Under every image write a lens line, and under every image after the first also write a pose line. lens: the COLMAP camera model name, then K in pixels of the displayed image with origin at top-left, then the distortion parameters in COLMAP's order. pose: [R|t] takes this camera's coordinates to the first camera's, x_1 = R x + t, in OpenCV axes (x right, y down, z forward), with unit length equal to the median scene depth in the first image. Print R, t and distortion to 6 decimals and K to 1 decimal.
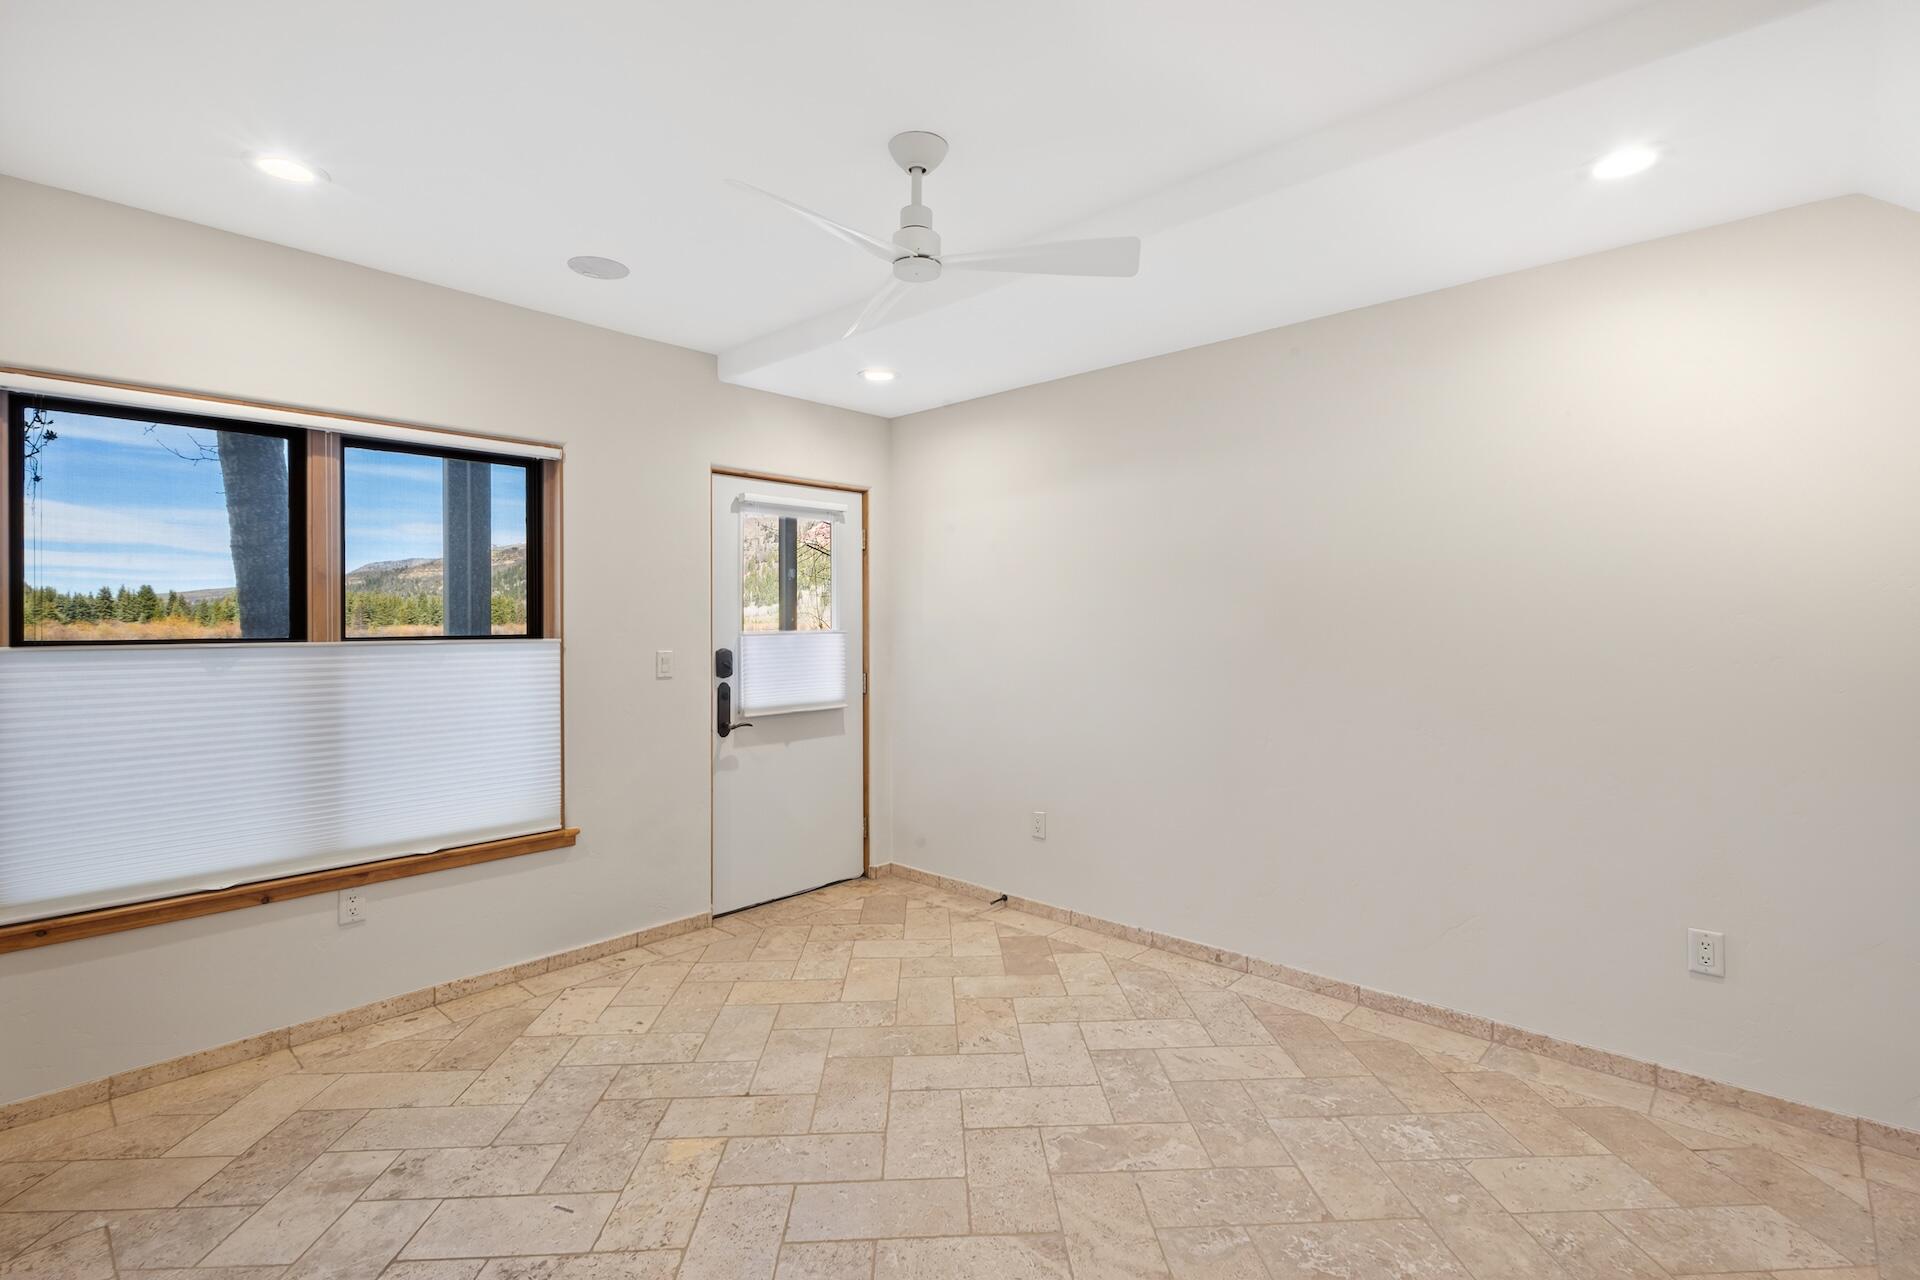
lens RADIAL K [[889.3, 0, 965.9], [0, 889.3, 616.2], [0, 0, 1]] dist [0.003033, -0.000112]
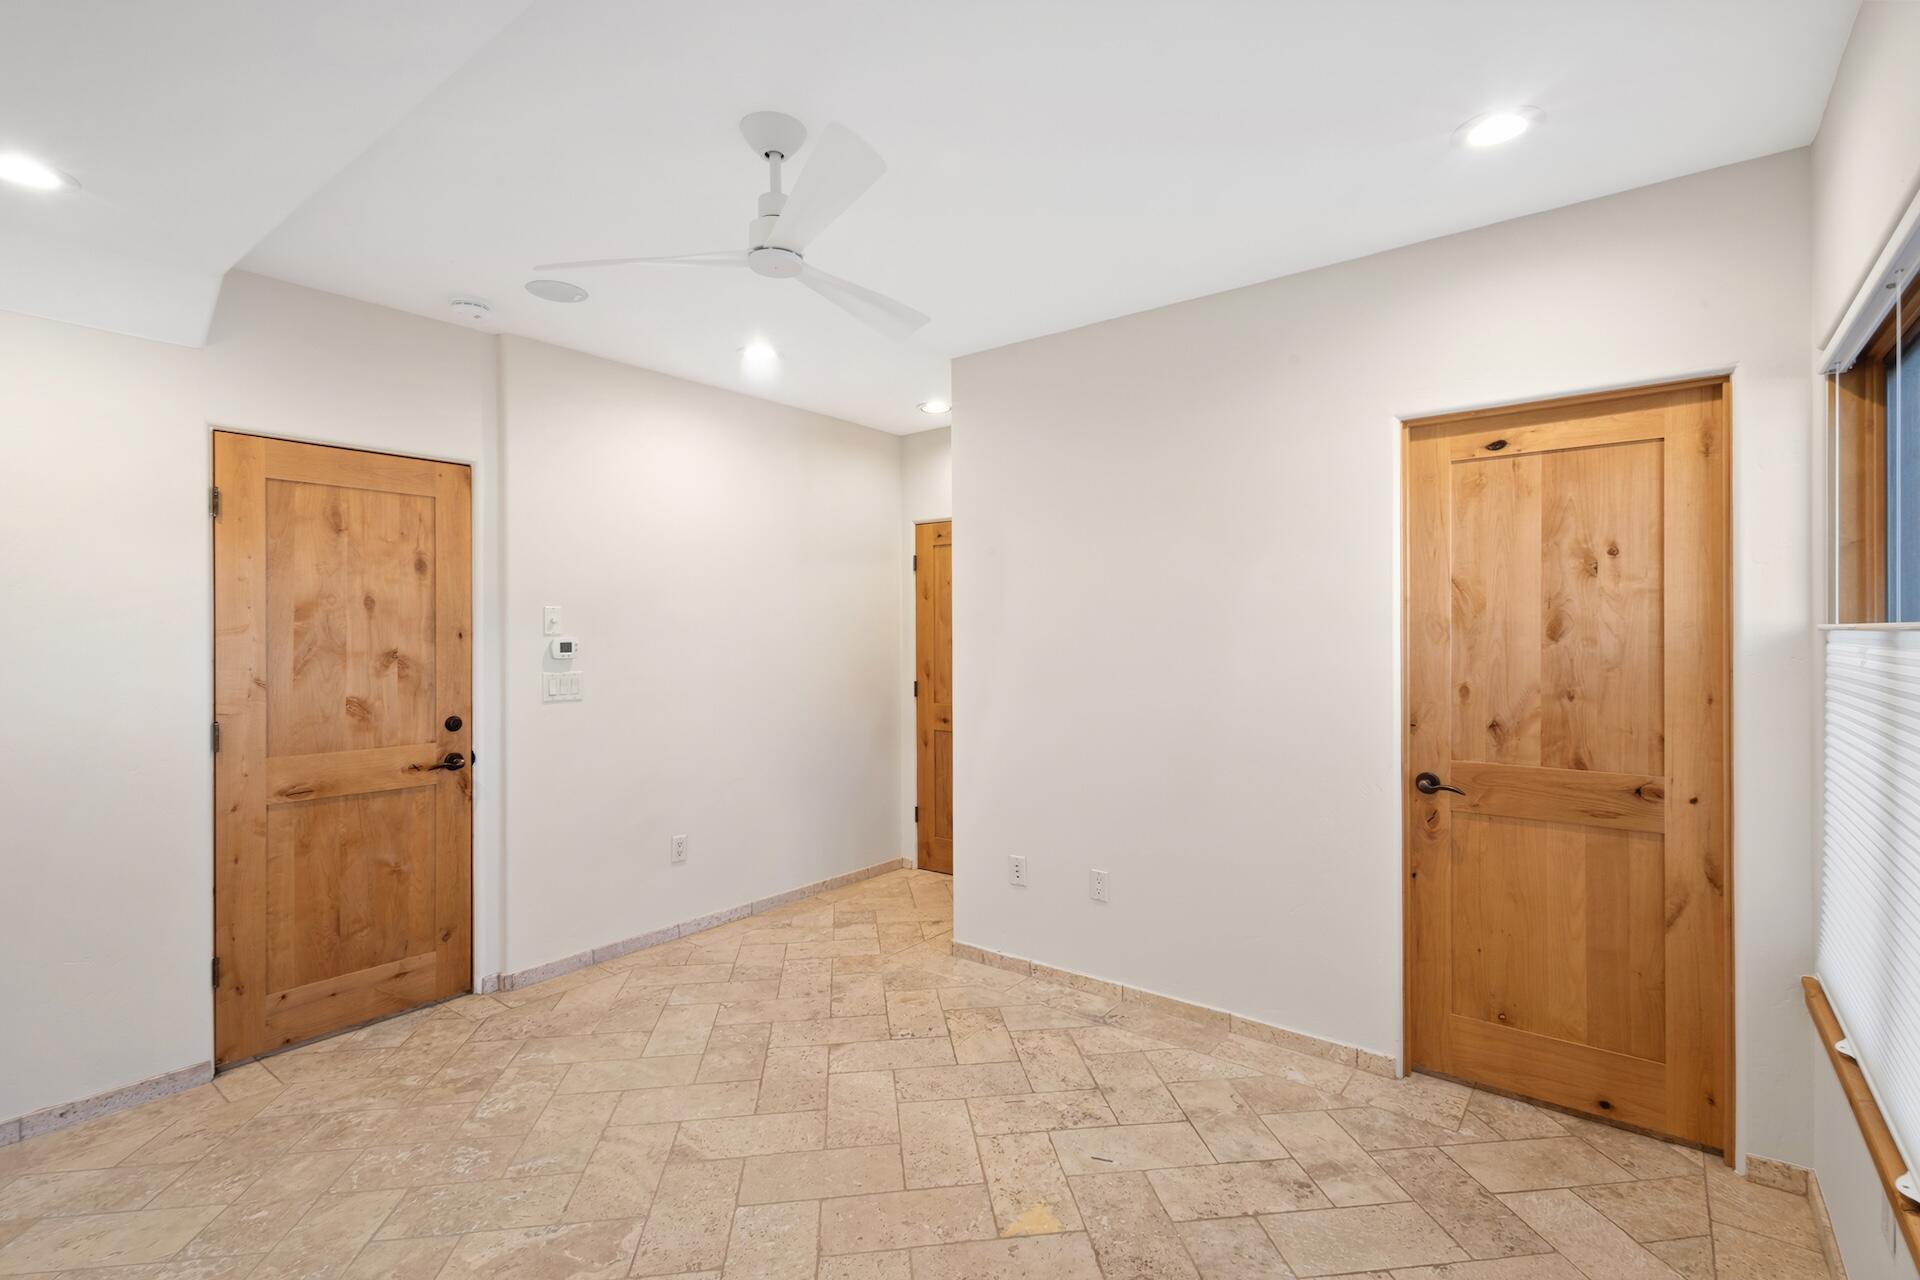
lens RADIAL K [[879.3, 0, 960.0], [0, 879.3, 640.0], [0, 0, 1]] dist [0.001820, -0.000227]
pose [[-0.996838, 0.008482, -0.079013, -0.126191], [0.008386, 0.999964, 0.001549, -0.001834], [0.079023, 0.000882, -0.996872, 1.425634]]
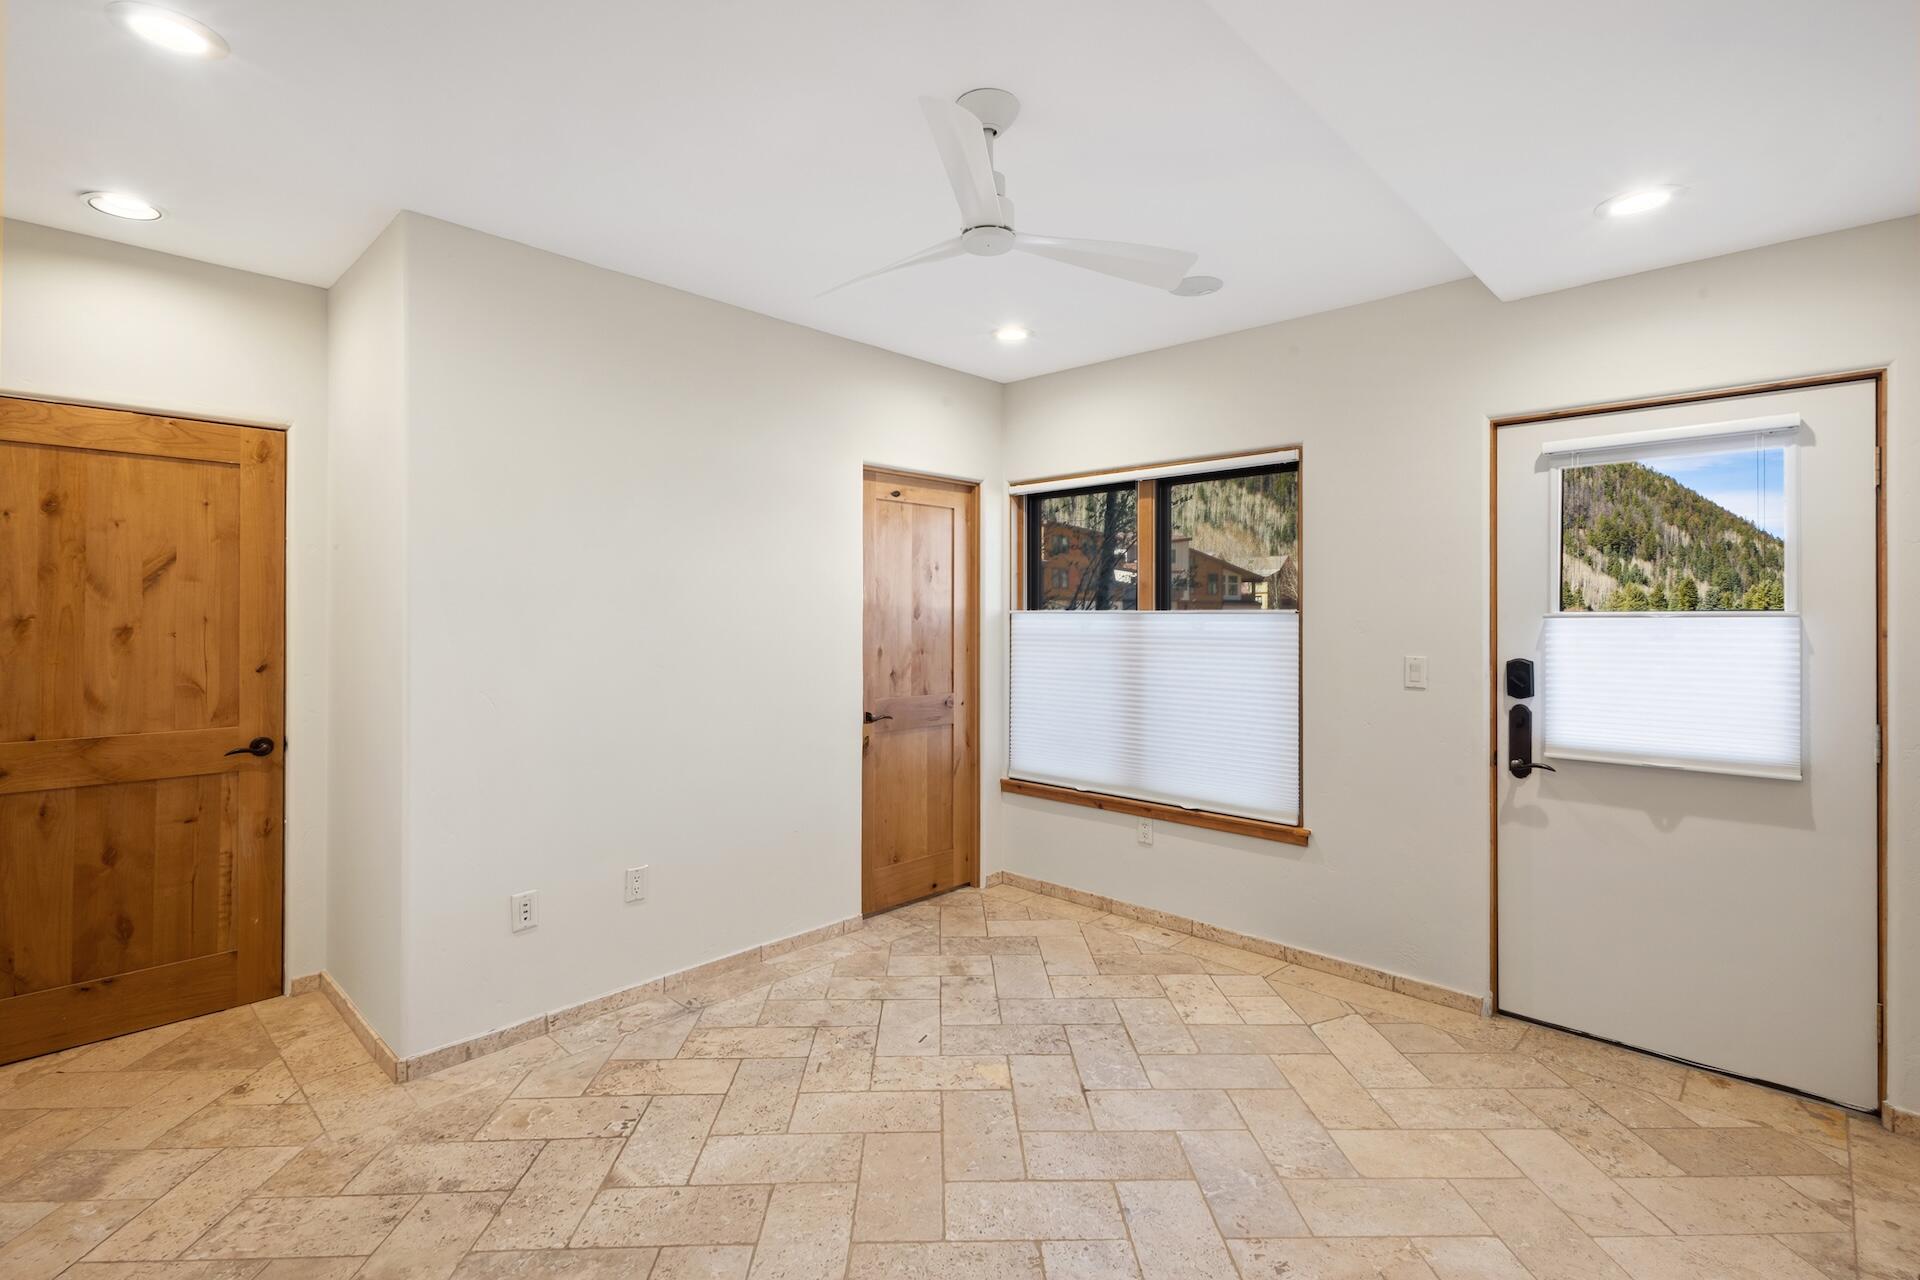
lens RADIAL K [[889.3, 0, 965.9], [0, 889.3, 616.2], [0, 0, 1]] dist [0.003033, -0.000112]
pose [[-0.019554, 0.006592, -0.999787, 0.642420], [0.003828, 0.999971, 0.006518, -0.007801], [0.999801, -0.003700, -0.019578, 0.742906]]
